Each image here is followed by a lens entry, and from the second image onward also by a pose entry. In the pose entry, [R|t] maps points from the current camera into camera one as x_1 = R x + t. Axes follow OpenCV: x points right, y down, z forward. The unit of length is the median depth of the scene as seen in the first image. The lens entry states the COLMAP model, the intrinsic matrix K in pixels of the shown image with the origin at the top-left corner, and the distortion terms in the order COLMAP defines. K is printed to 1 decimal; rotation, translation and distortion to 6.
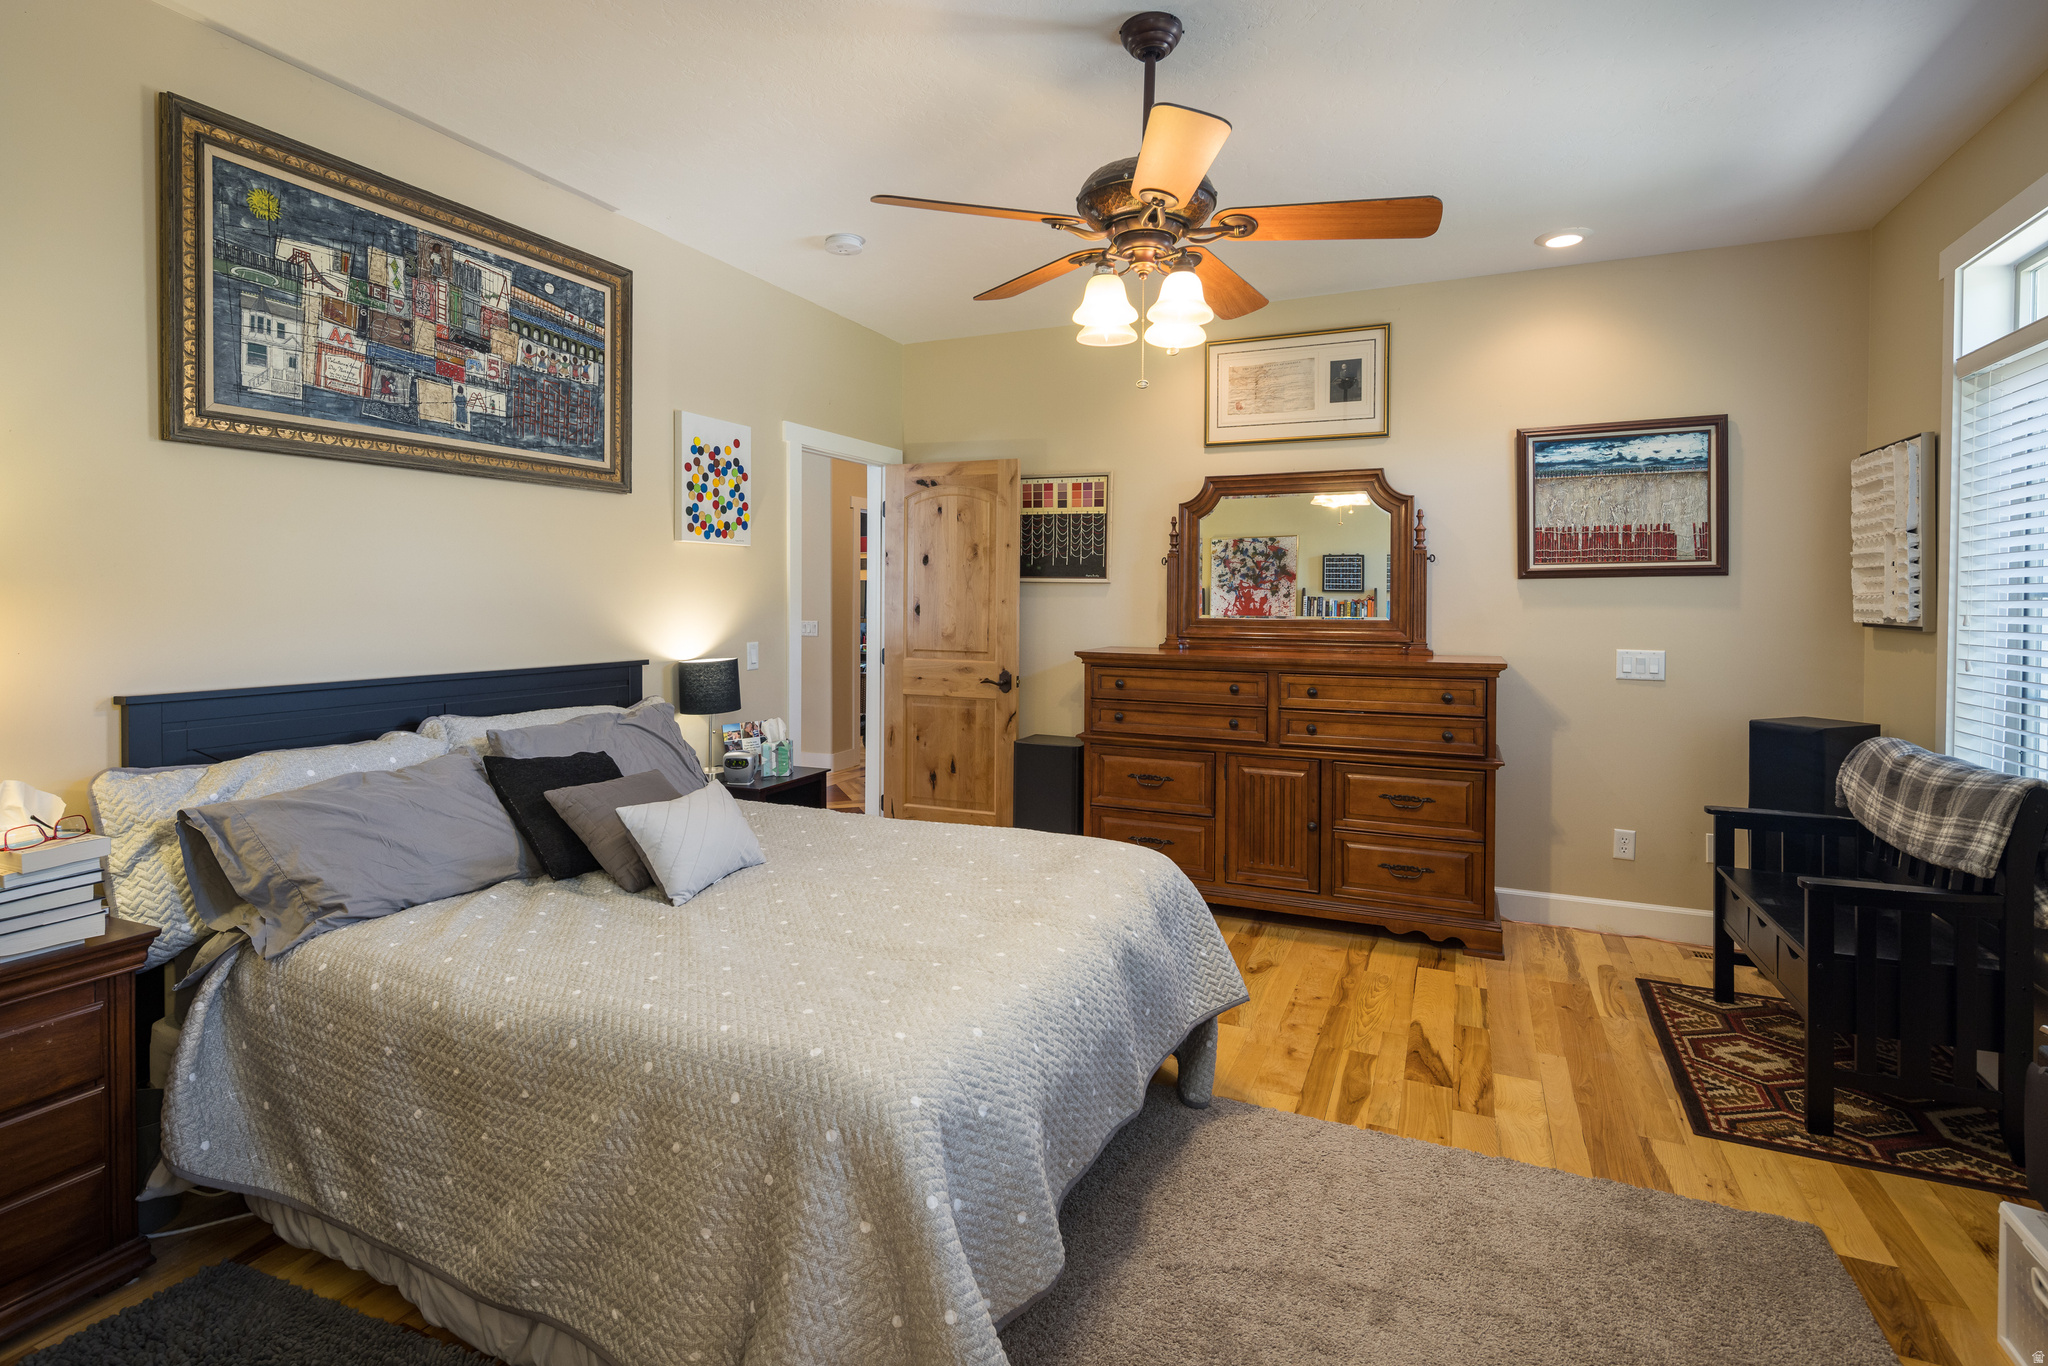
lens RADIAL K [[993.0, 0, 1014.4], [0, 993.0, 599.7], [0, 0, 1]] dist [0.008799, -0.006940]
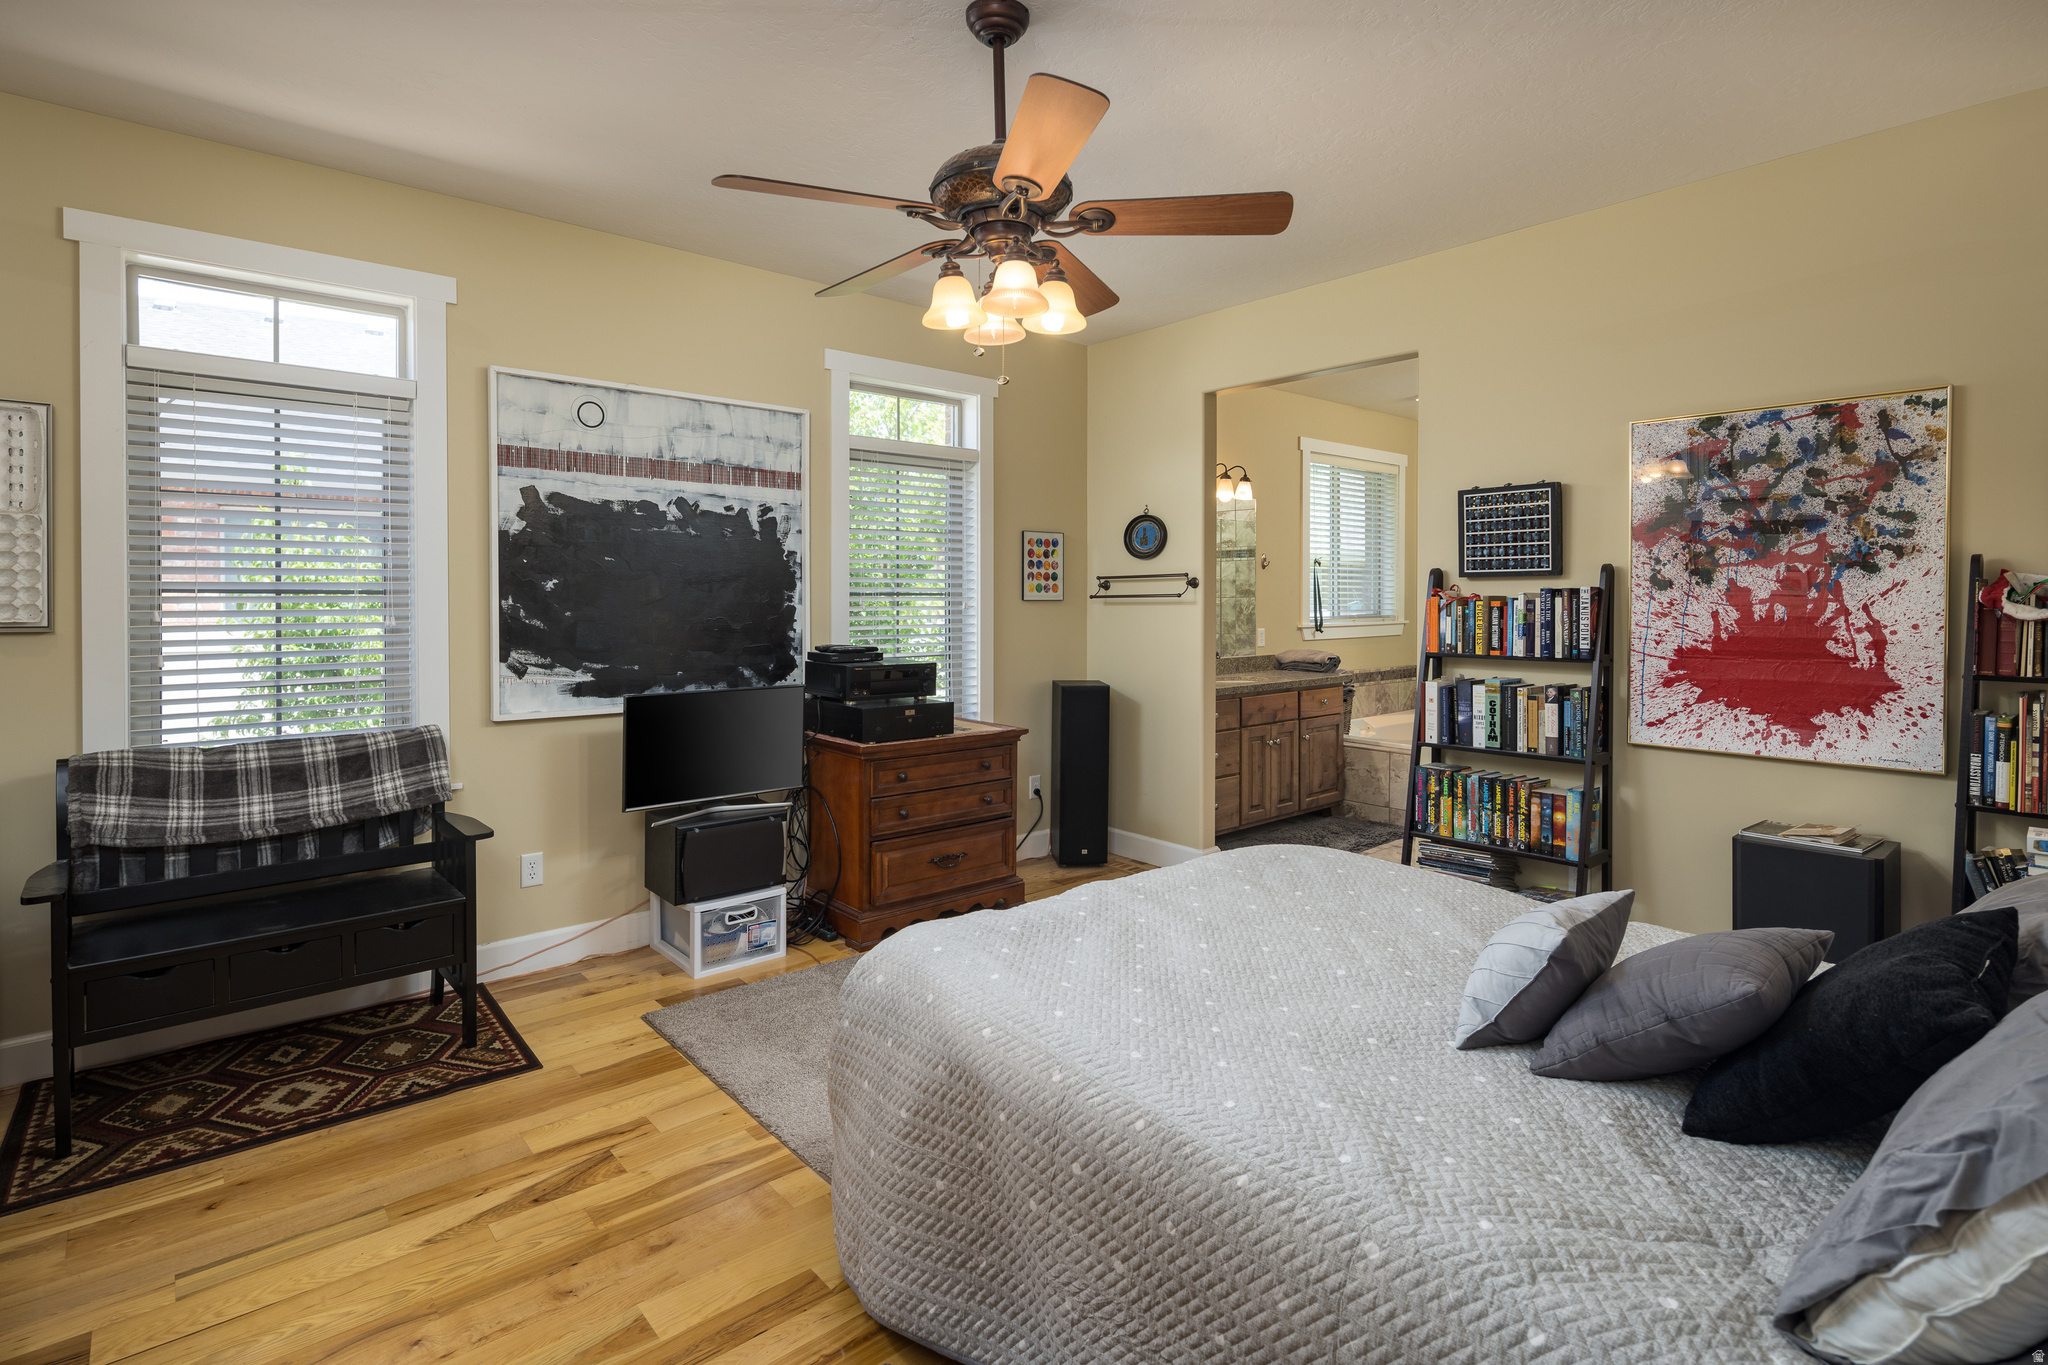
lens RADIAL K [[993.0, 0, 1014.4], [0, 993.0, 599.2], [0, 0, 1]] dist [0.008799, -0.006940]
pose [[-0.904357, -0.006691, 0.426724, -0.242080], [-0.003012, 0.999952, 0.009296, -0.007169], [-0.426766, 0.007121, -0.904334, 1.537406]]
